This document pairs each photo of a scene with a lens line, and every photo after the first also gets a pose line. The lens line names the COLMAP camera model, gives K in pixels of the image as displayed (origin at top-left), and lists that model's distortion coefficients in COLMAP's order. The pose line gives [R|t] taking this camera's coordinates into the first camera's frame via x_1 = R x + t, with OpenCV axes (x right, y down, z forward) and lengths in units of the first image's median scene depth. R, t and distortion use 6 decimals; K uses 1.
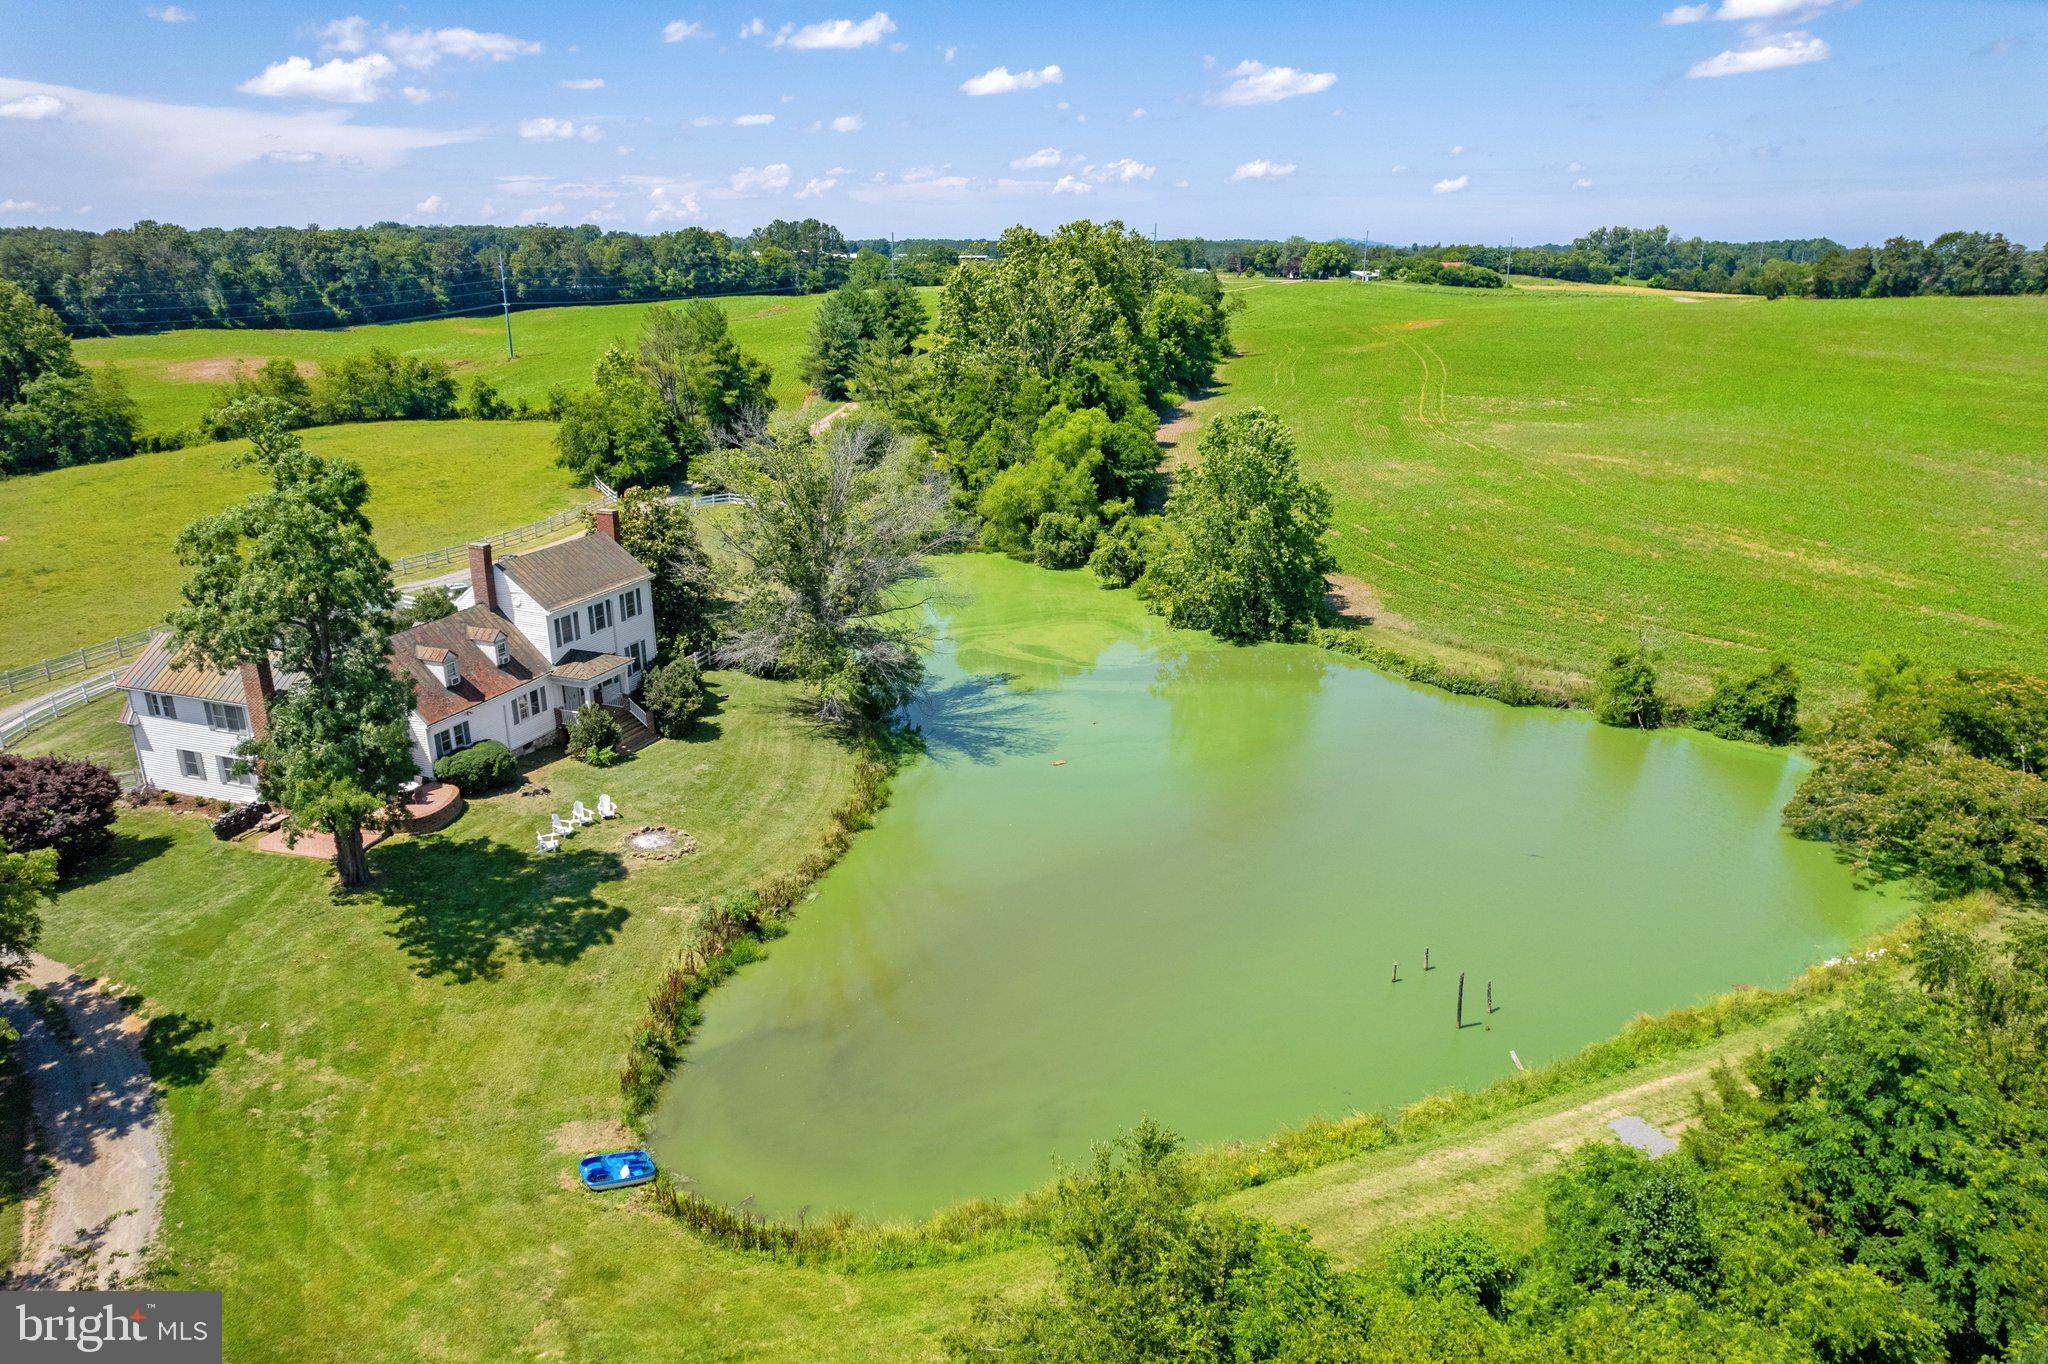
lens RADIAL K [[1348.8, 0, 1024.0], [0, 1348.8, 682.0], [0, 0, 1]] dist [-0.086710, 0.108759]
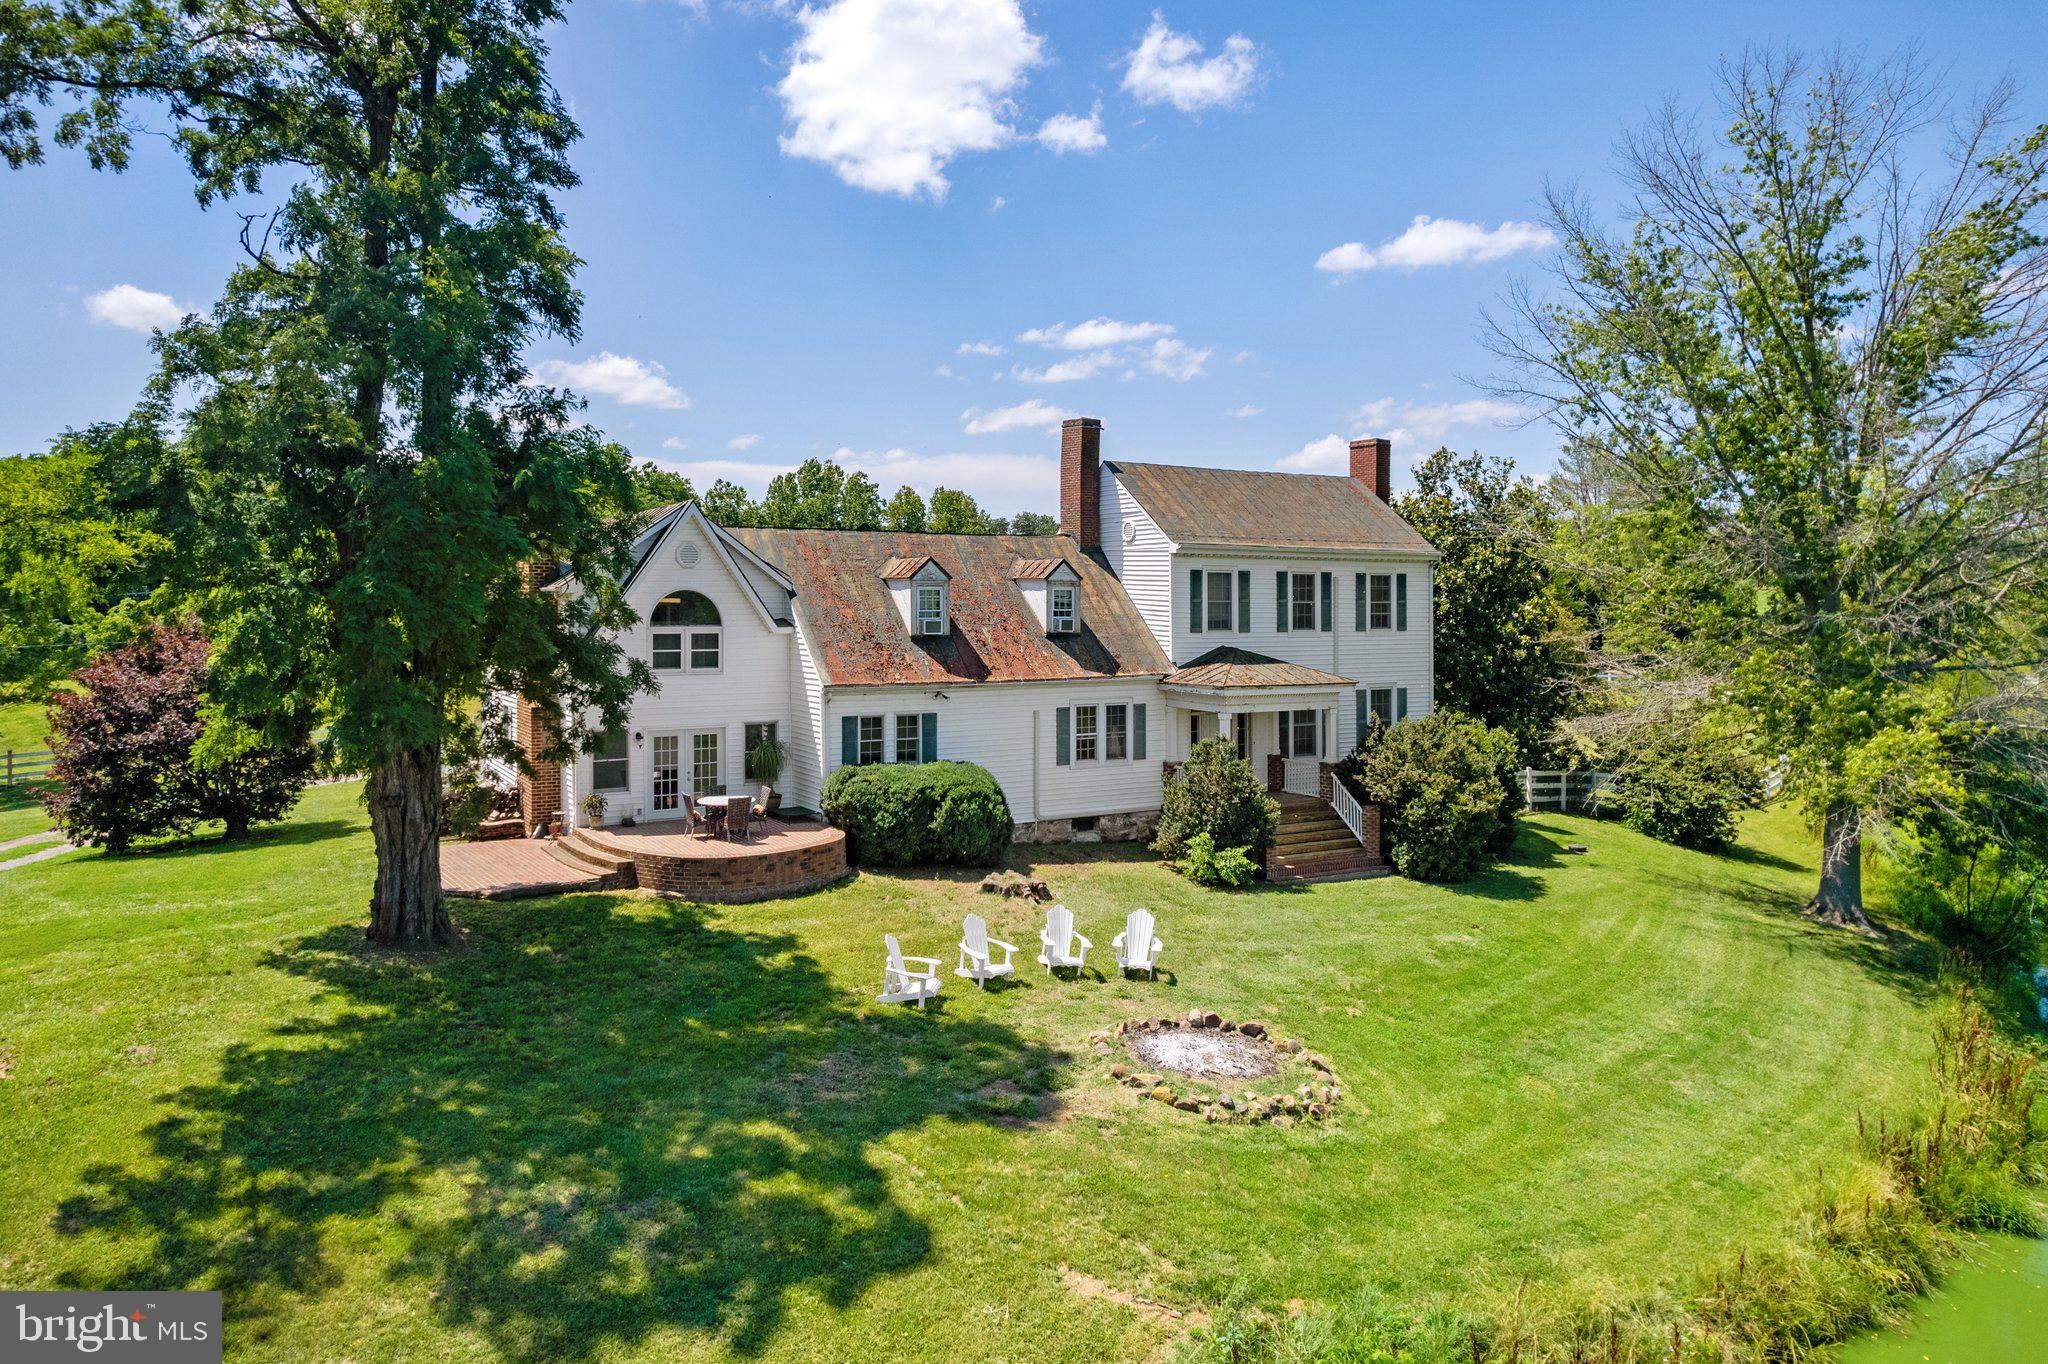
lens RADIAL K [[1339.4, 0, 1056.3], [0, 1339.4, 567.1], [0, 0, 1]] dist [-0.056989, 0.053593]
pose [[0.782964, -0.013651, -0.621917, -0.098276], [-0.205874, 0.937735, -0.279768, 0.095431], [0.587013, 0.347084, 0.731402, 0.640406]]
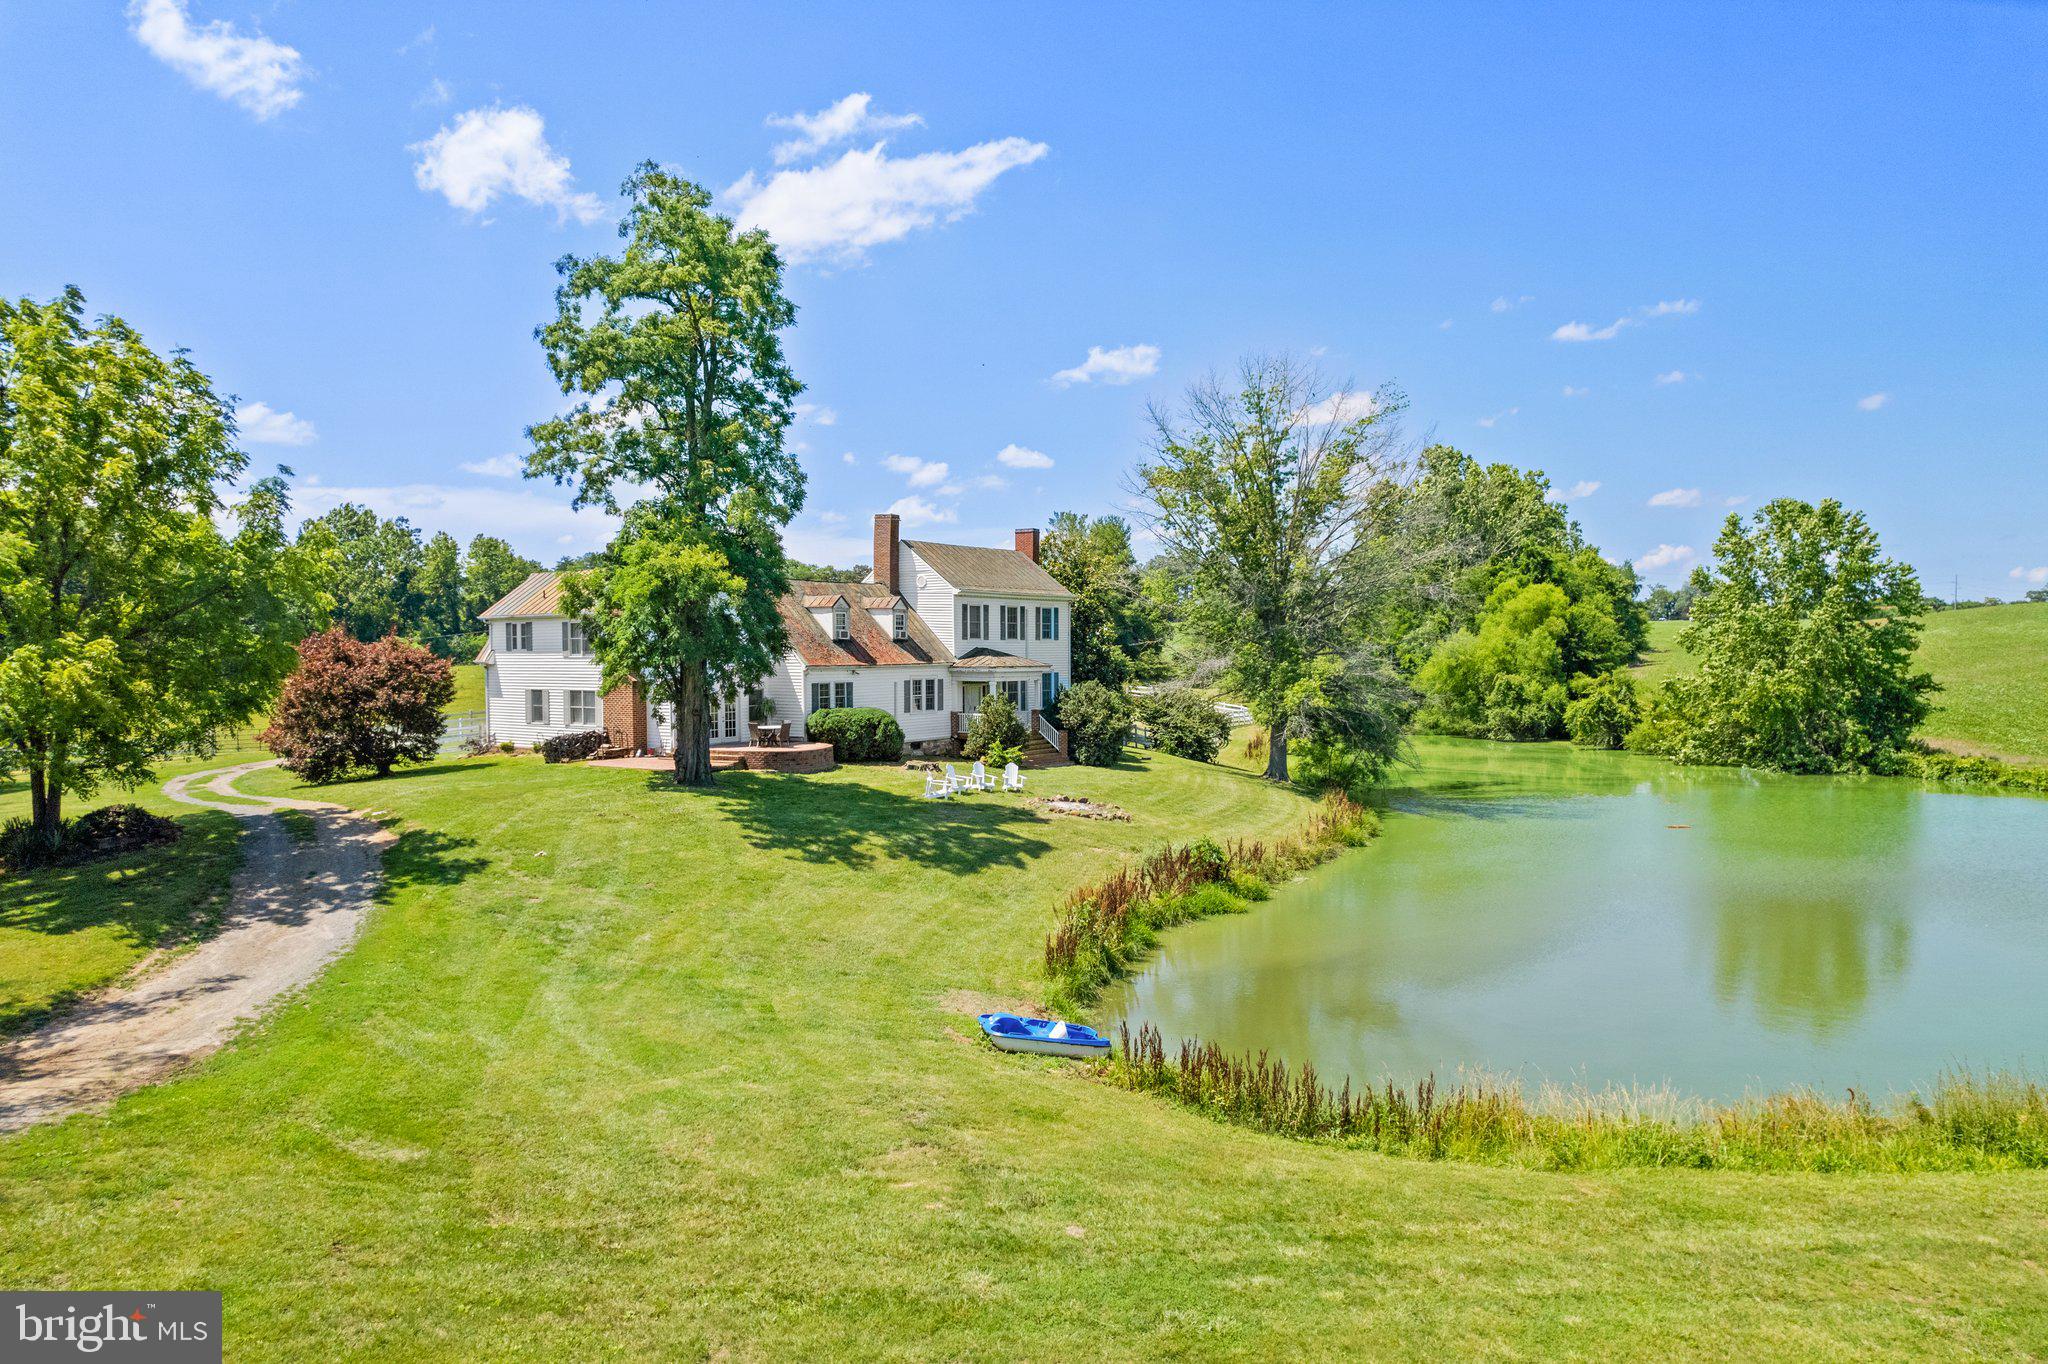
lens RADIAL K [[1306.7, 0, 1024.0], [0, 1306.7, 682.0], [0, 0, 1]] dist [-0.013439, -0.001371]
pose [[0.966560, 0.003681, -0.256414, -0.107806], [-0.080758, 0.953390, -0.290733, 0.237331], [0.243392, 0.301718, 0.921806, 0.279908]]
